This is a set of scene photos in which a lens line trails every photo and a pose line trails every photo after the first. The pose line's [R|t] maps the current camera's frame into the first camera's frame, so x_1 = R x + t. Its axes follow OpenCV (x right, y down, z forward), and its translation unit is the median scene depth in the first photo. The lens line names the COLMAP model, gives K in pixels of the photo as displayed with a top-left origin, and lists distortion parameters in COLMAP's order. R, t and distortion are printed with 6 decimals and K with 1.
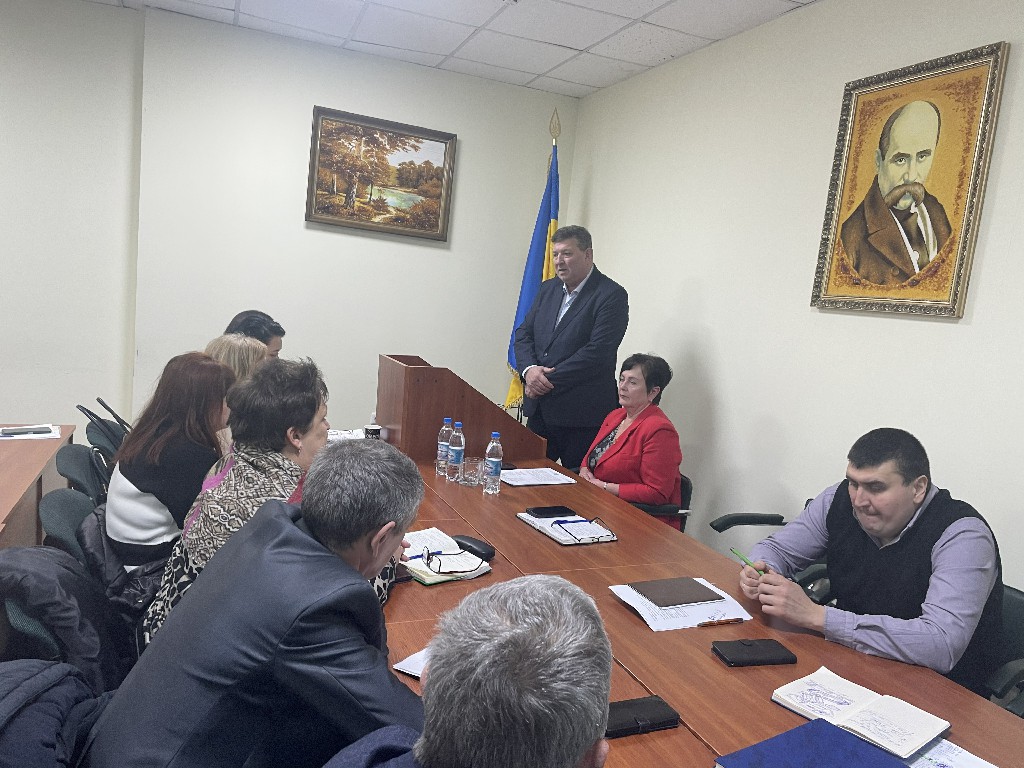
lens RADIAL K [[771.6, 0, 512.9], [0, 771.6, 403.4], [0, 0, 1]] dist [0.000905, -0.000556]
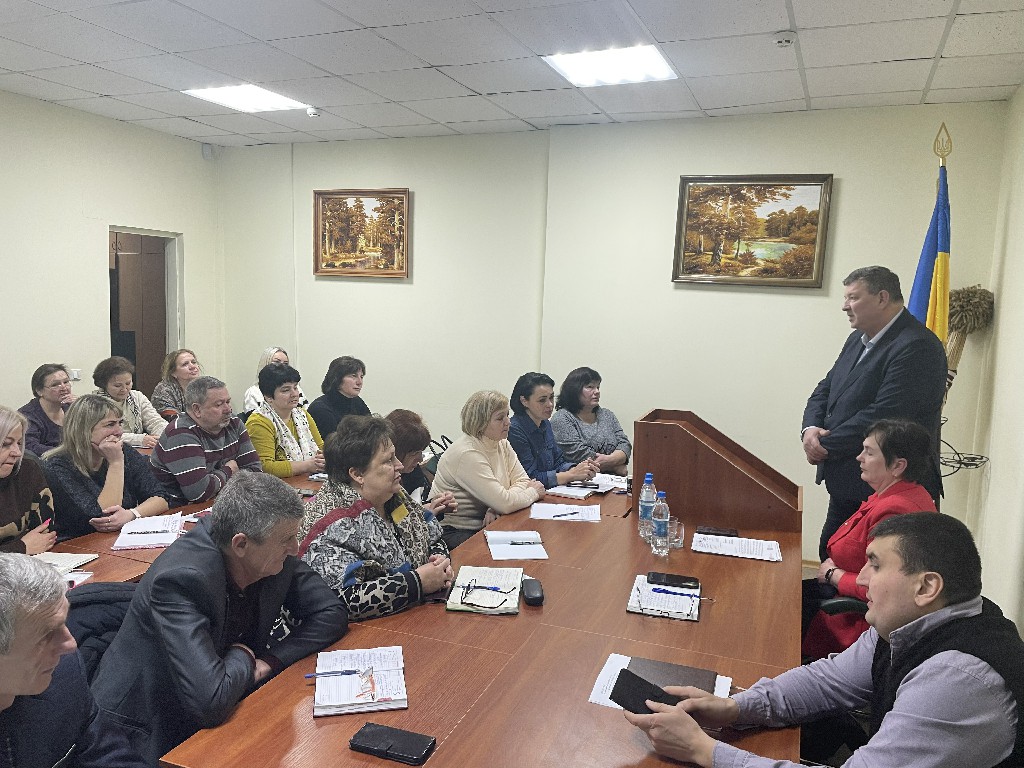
lens RADIAL K [[769.9, 0, 493.9], [0, 769.9, 384.7], [0, 0, 1]] dist [0.073311, -0.085679]
pose [[0.701531, 0.008814, -0.712585, 0.320808], [-0.062758, 0.996803, -0.049455, -0.023480], [0.709871, 0.079415, 0.699841, 0.074152]]
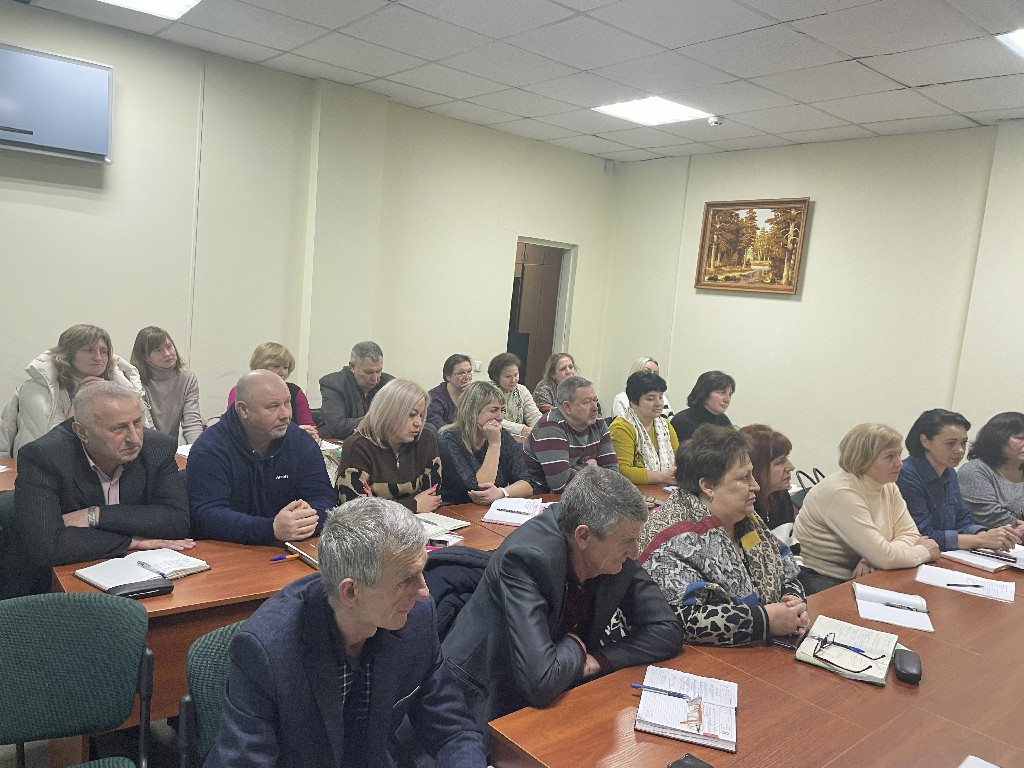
lens RADIAL K [[769.9, 0, 493.9], [0, 769.9, 384.7], [0, 0, 1]] dist [0.073311, -0.085679]
pose [[0.299691, 0.053316, -0.952545, 0.305391], [-0.195905, 0.980600, -0.006749, -0.016602], [0.933706, 0.188631, 0.304322, 0.092599]]
